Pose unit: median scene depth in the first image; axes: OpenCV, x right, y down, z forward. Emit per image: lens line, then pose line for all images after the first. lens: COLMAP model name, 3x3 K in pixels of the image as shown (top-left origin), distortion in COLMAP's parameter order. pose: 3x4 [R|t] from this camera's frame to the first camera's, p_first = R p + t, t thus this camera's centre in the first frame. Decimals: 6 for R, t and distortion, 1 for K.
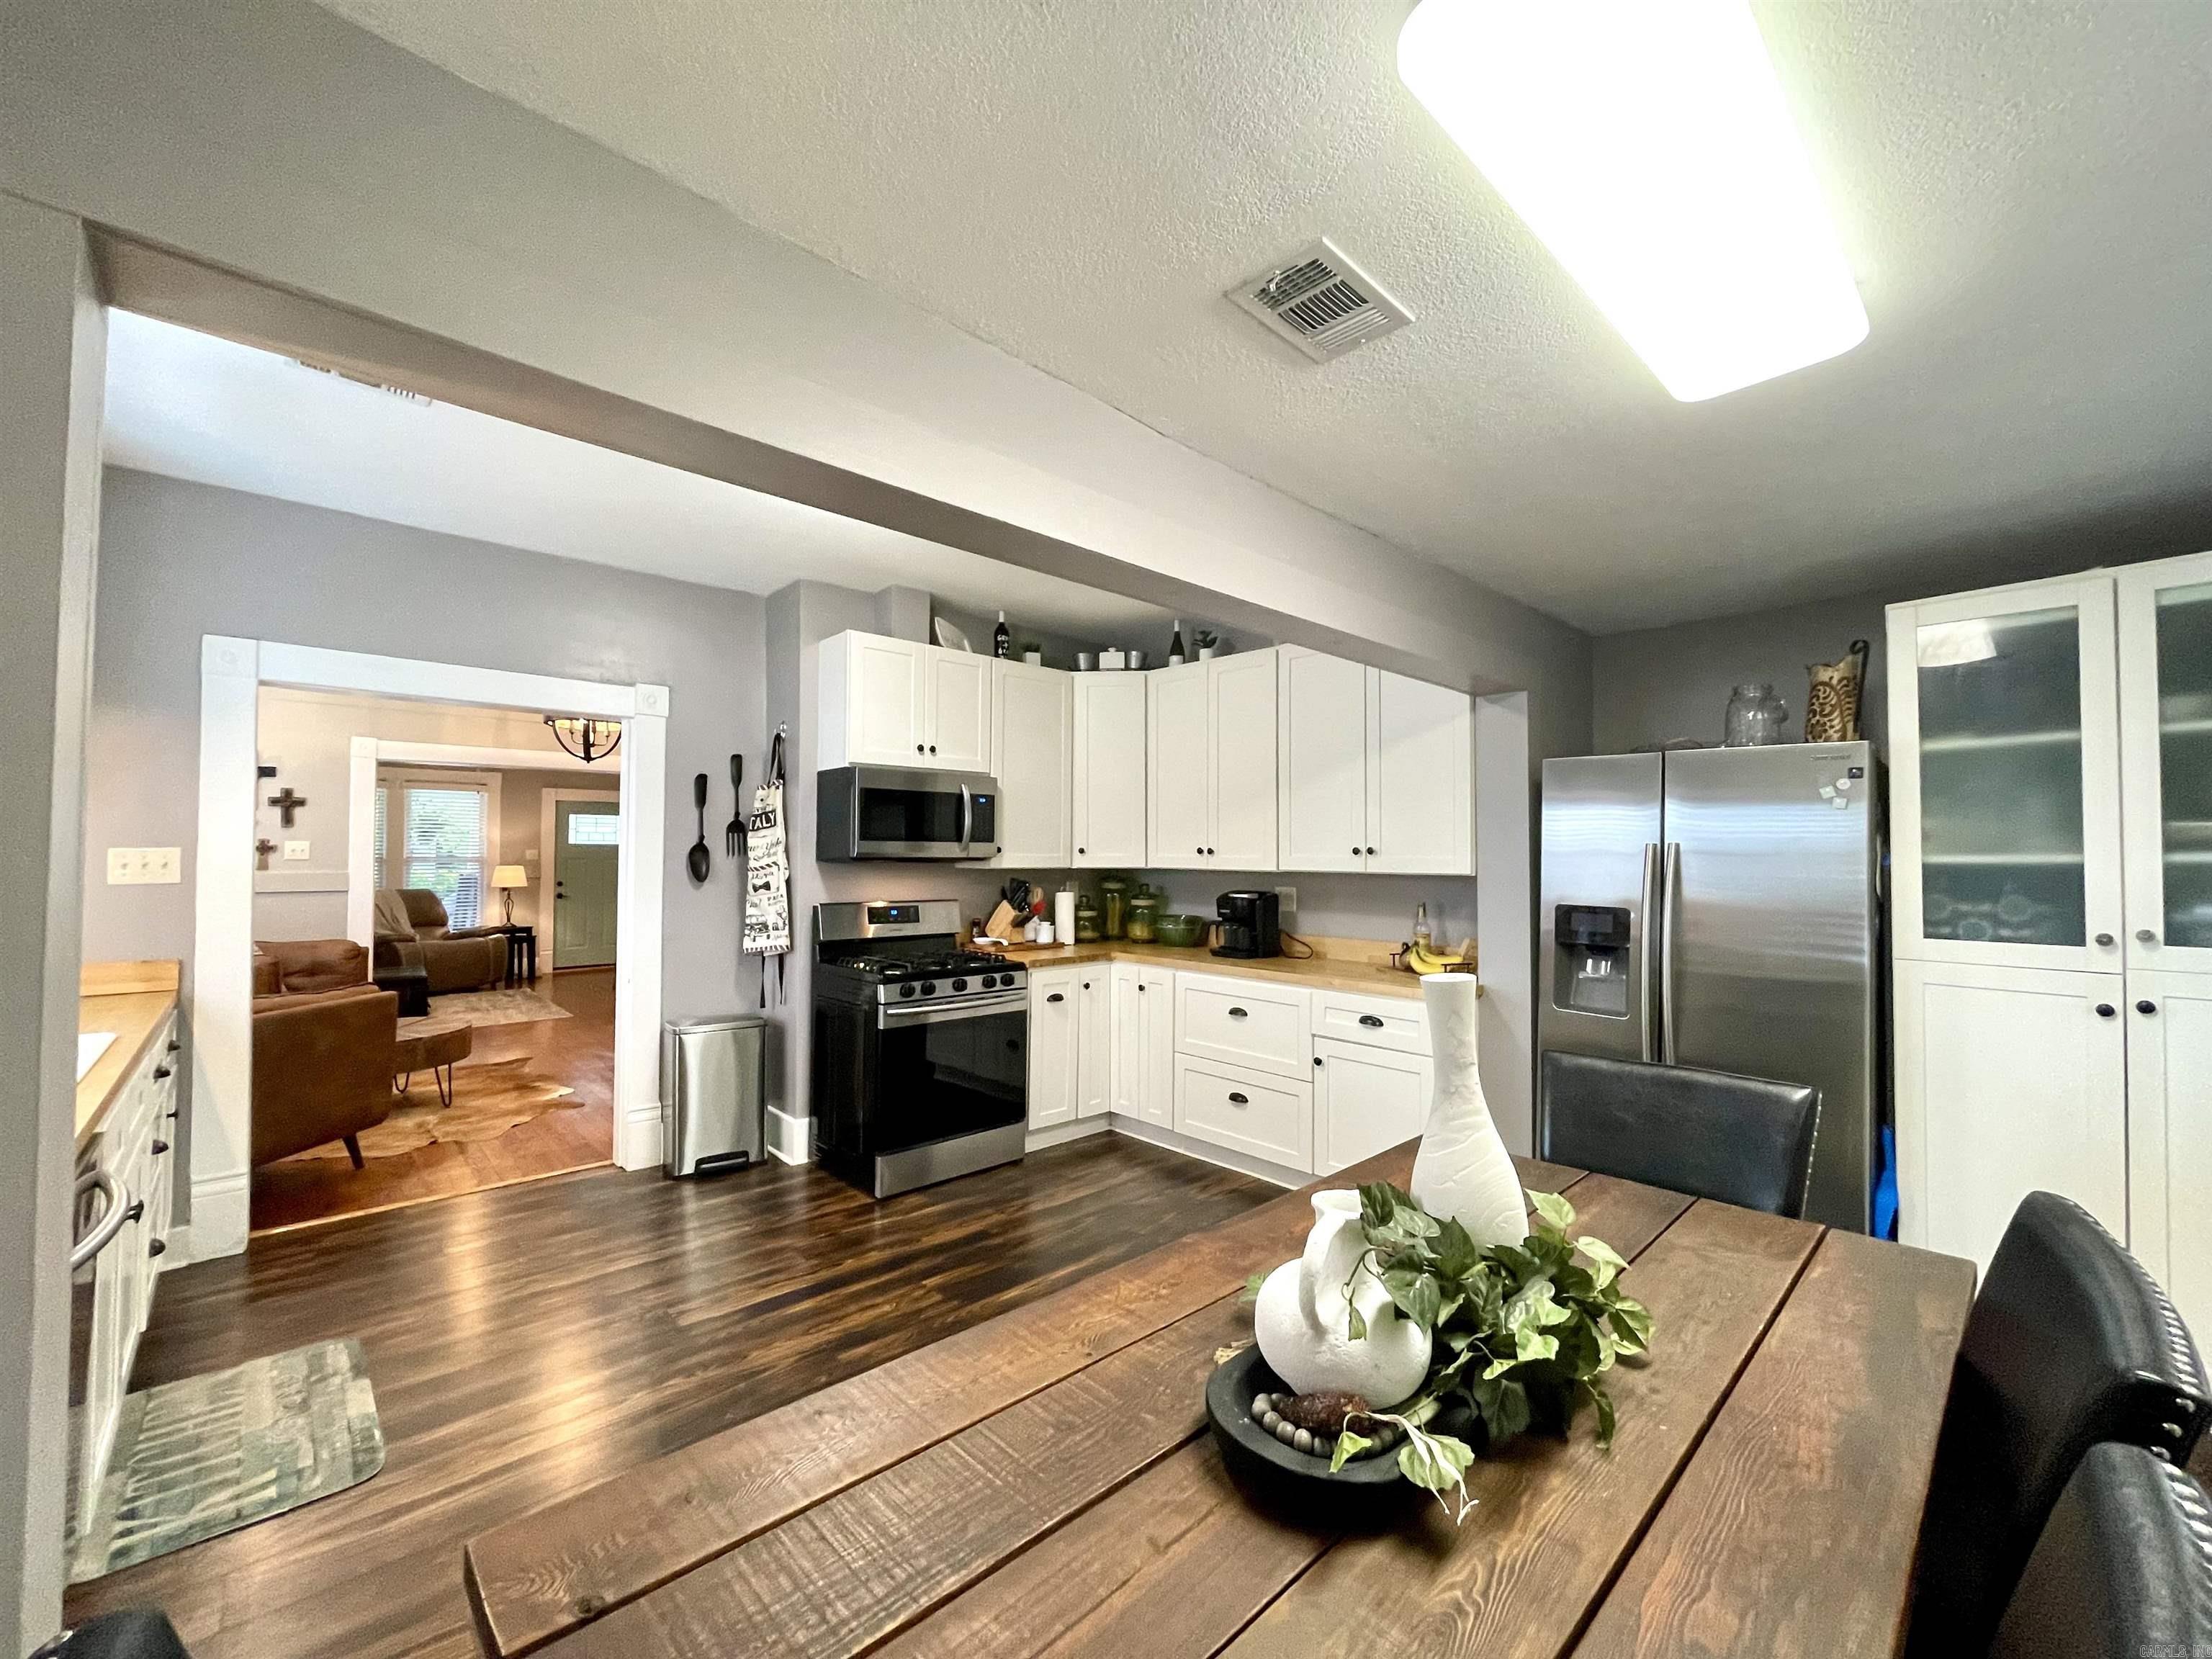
lens RADIAL K [[886.8, 0, 1098.3], [0, 886.8, 833.9], [0, 0, 1]] dist [-0.002124, -0.000281]
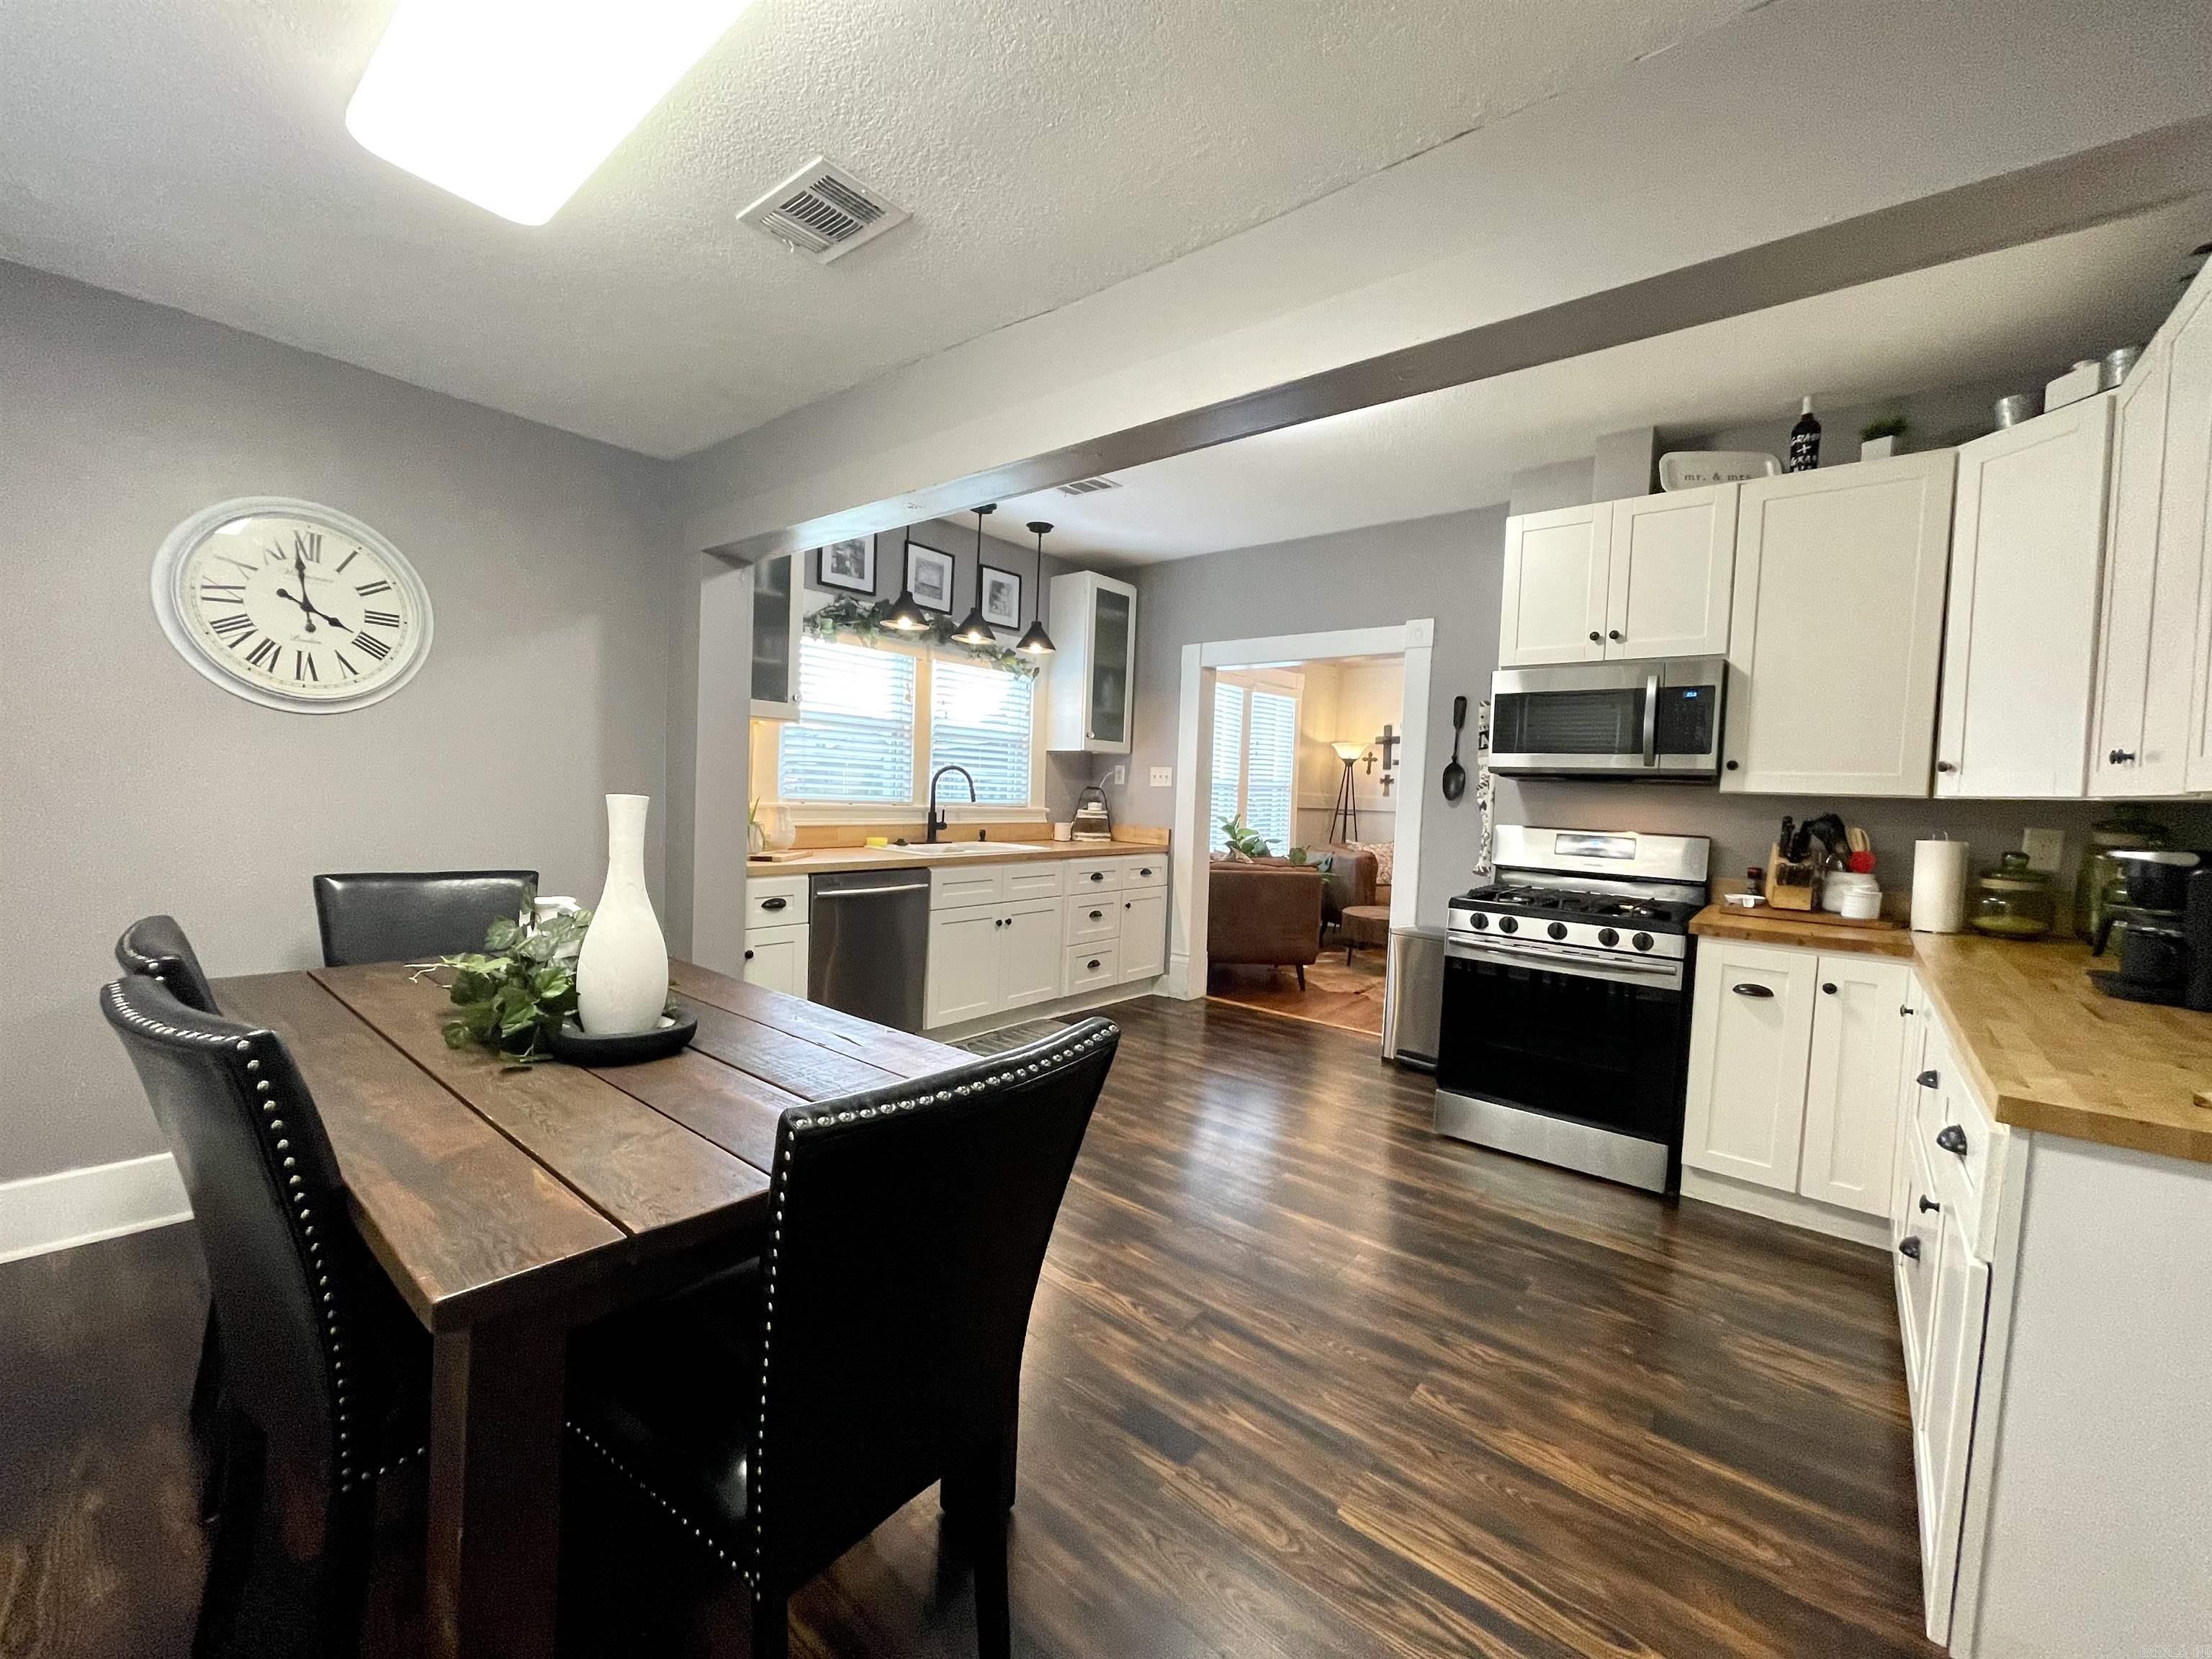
lens RADIAL K [[891.0, 0, 1095.4], [0, 891.0, 832.7], [0, 0, 1]] dist [-0.005172, -0.000432]
pose [[0.120027, 0.050643, -0.991478, 0.542943], [-0.009657, 0.998710, 0.049843, 0.043629], [0.992724, 0.003592, 0.120361, 0.455223]]
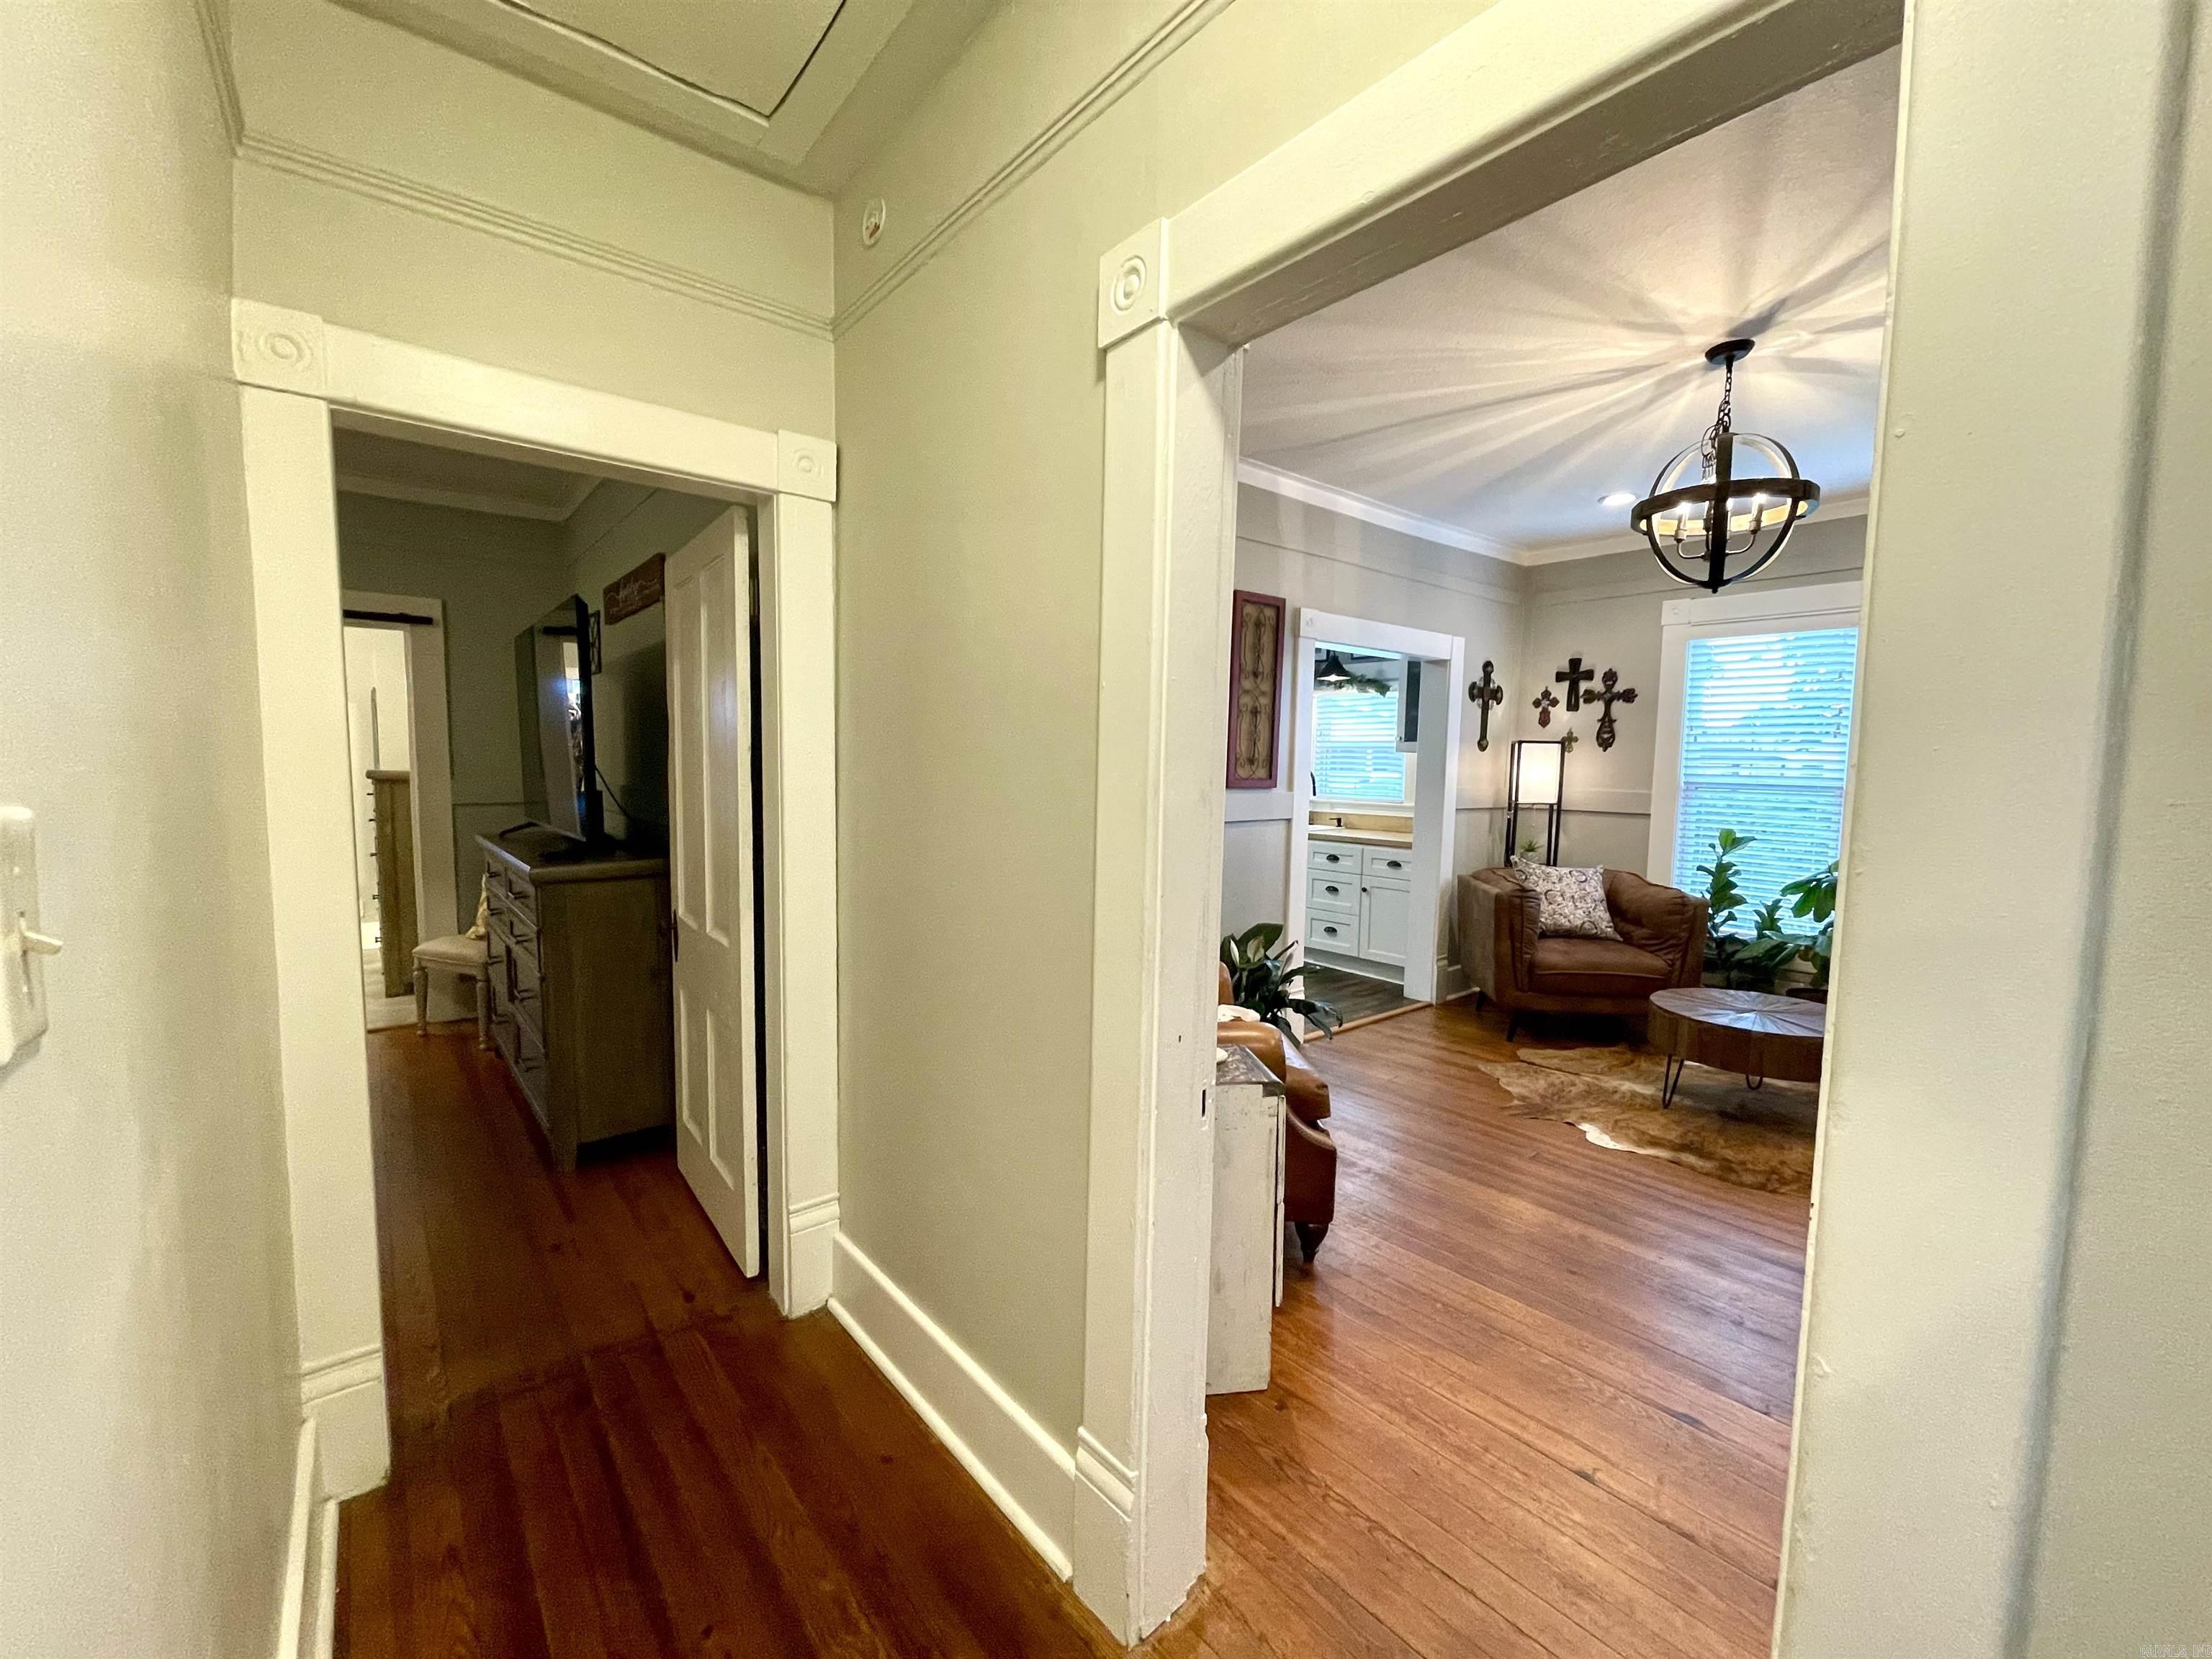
lens RADIAL K [[907.6, 0, 1095.1], [0, 907.6, 836.7], [0, 0, 1]] dist [-0.002064, -0.000040]
pose [[-0.998154, -0.025475, 0.055135, -0.334665], [-0.022338, 0.998136, 0.056790, 0.052152], [-0.056479, 0.055454, -0.996863, 2.093143]]
